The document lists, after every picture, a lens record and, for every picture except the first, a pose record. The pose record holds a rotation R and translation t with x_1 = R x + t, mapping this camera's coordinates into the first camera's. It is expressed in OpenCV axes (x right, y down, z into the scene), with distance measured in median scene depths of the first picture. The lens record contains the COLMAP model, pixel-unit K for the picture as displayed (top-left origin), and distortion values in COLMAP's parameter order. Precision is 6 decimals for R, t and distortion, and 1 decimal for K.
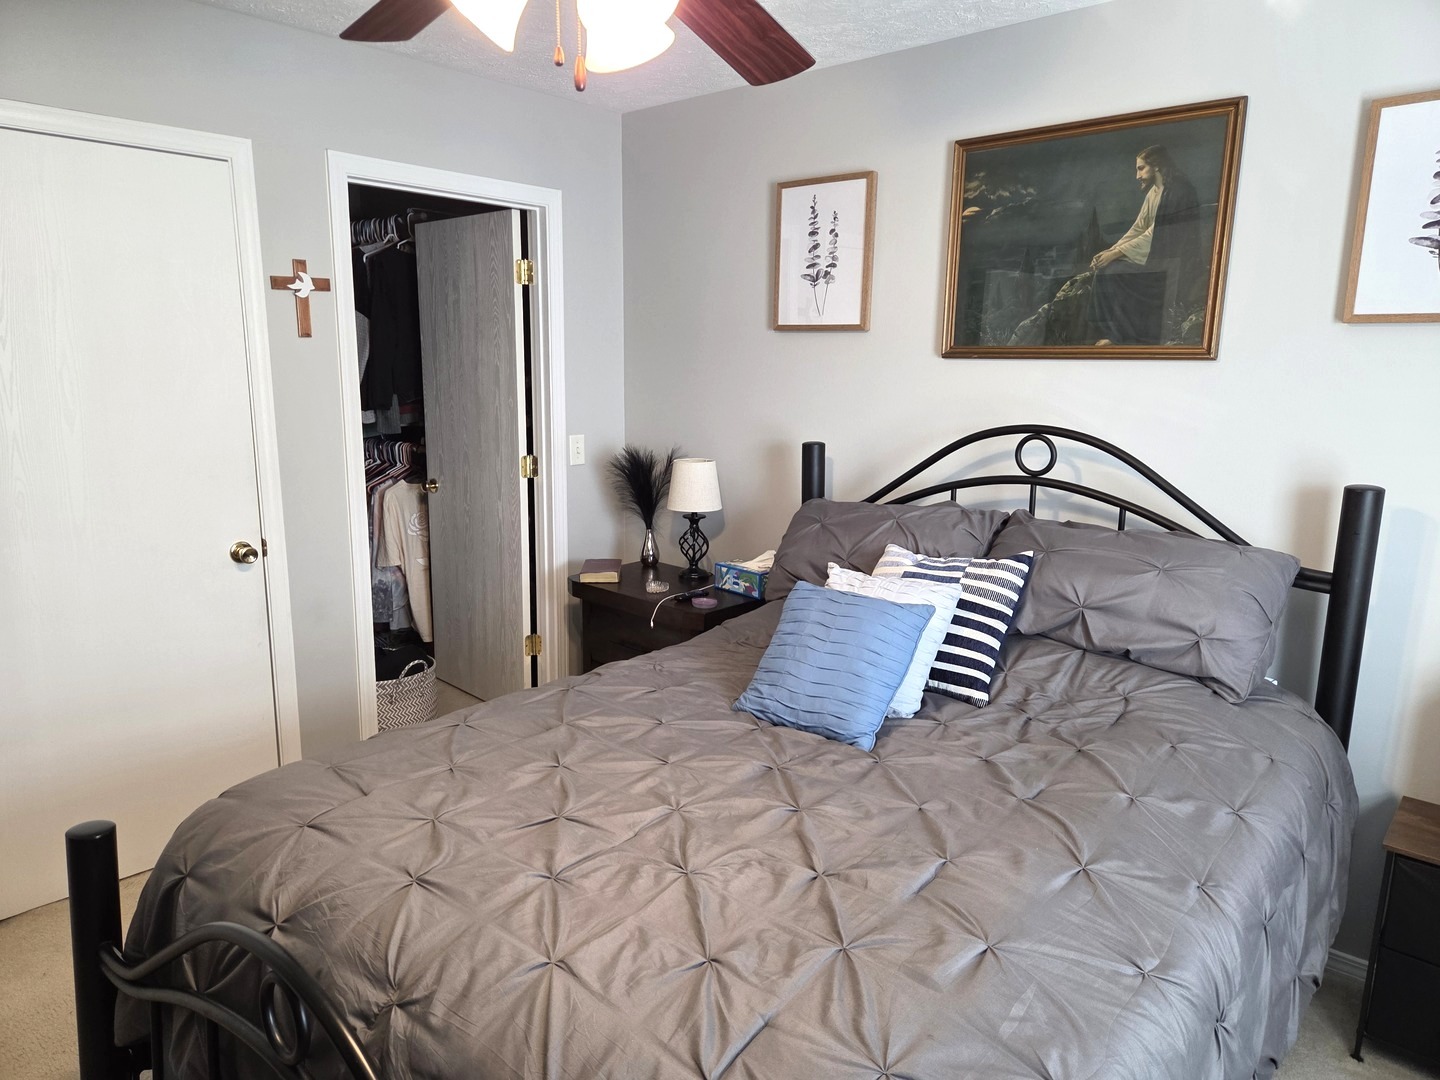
lens RADIAL K [[979.0, 0, 743.8], [0, 979.0, 542.9], [0, 0, 1]] dist [0.067279, -0.061766]
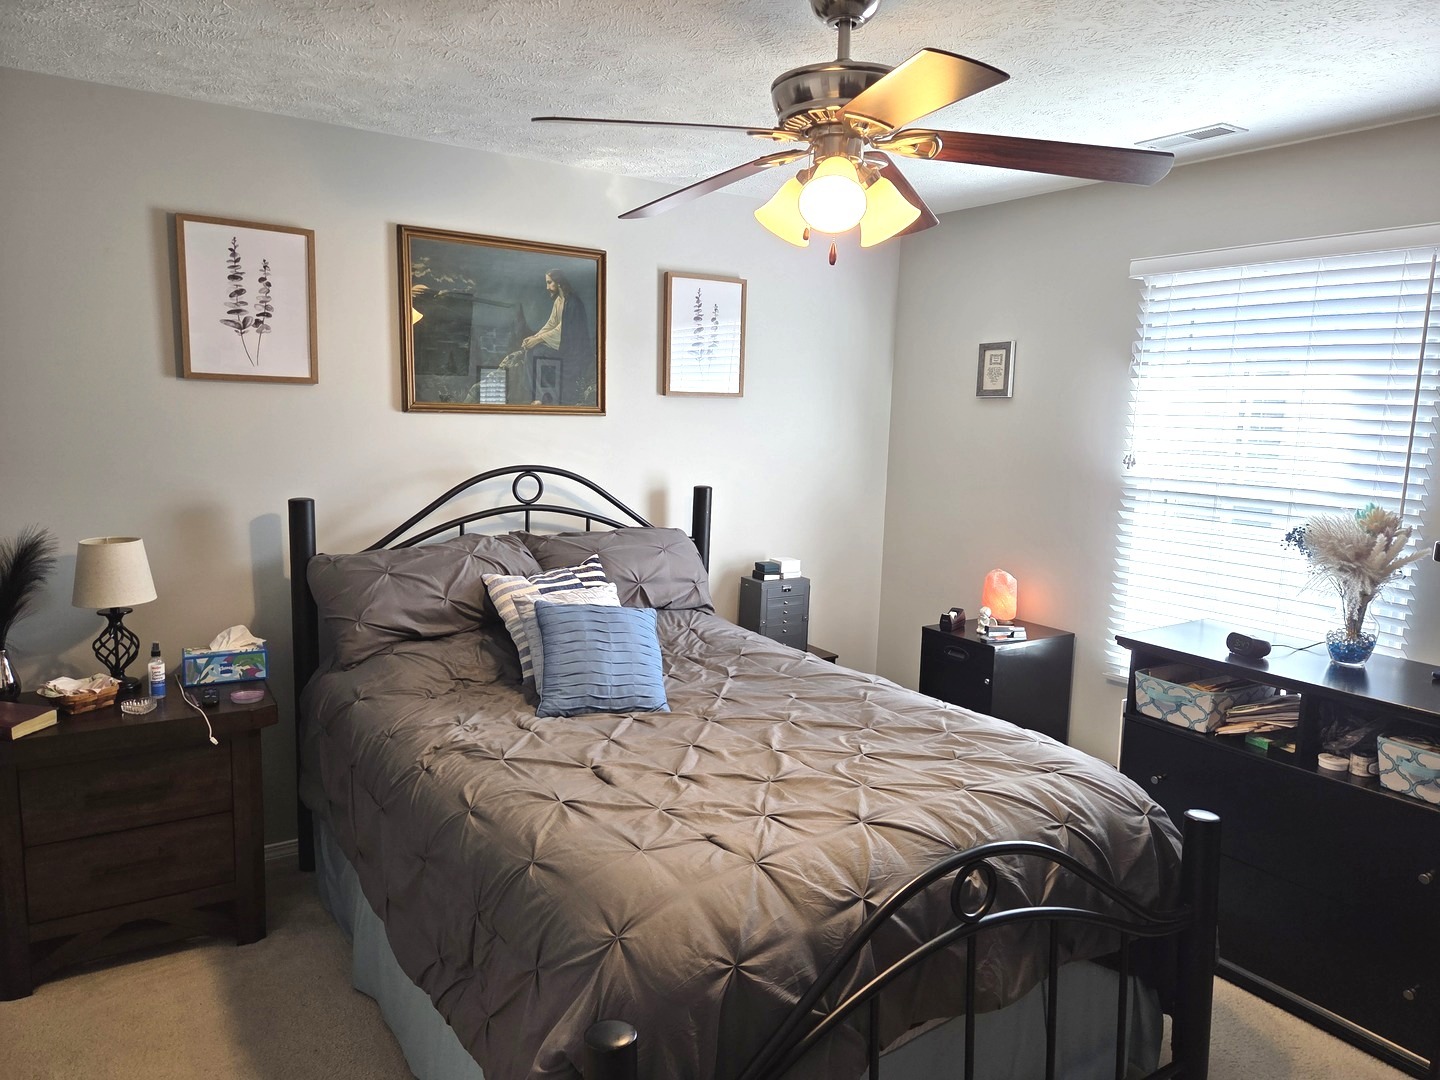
lens RADIAL K [[962.1, 0, 717.2], [0, 962.1, 522.0], [0, 0, 1]] dist [0.064779, -0.057842]
pose [[0.244578, -0.122531, 0.961856, -0.853460], [0.160245, 0.983451, 0.084536, -0.109269], [-0.956297, 0.133457, 0.260165, 0.421042]]
